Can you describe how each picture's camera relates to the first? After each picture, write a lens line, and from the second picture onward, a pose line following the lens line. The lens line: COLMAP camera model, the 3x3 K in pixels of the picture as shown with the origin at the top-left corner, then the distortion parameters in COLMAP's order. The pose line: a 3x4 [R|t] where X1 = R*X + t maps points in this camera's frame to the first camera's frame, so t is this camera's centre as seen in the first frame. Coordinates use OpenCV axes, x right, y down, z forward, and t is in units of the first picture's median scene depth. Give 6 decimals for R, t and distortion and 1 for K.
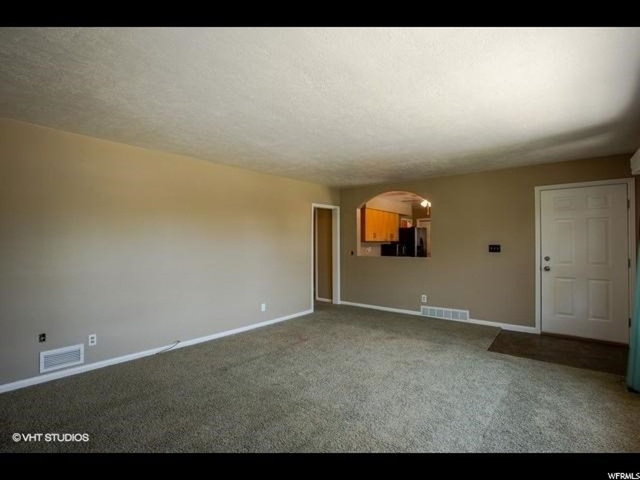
lens RADIAL K [[314.6, 0, 320.8], [0, 314.6, 237.3], [0, 0, 1]] dist [-0.048168, 0.012962]
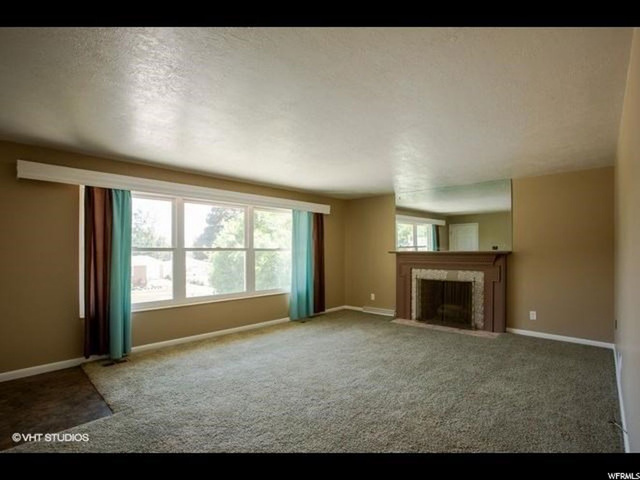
lens RADIAL K [[314.6, 0, 316.0], [0, 314.6, 246.5], [0, 0, 1]] dist [-0.048168, 0.012962]
pose [[-0.996942, 0.001636, 0.078125, 0.044011], [-0.000995, 0.999434, -0.033624, 0.024068], [-0.078136, -0.033599, -0.996376, 1.461472]]
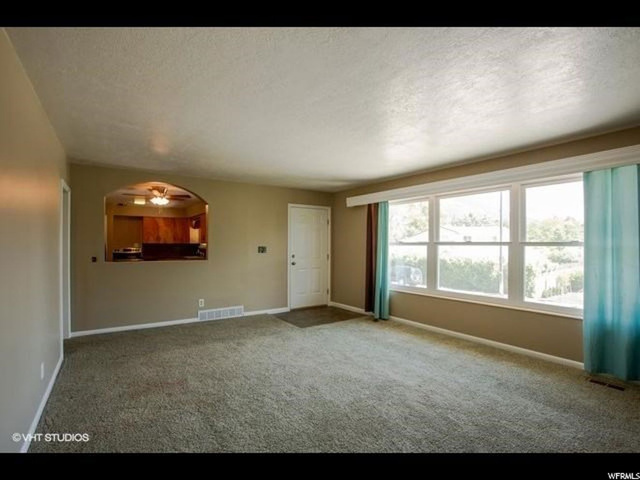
lens RADIAL K [[314.6, 0, 320.1], [0, 314.6, 244.2], [0, 0, 1]] dist [-0.048168, 0.012962]
pose [[0.270194, 0.001754, 0.962804, -0.634801], [-0.023038, 0.999724, 0.004644, 0.004890], [-0.962530, -0.023436, 0.270160, 0.512217]]
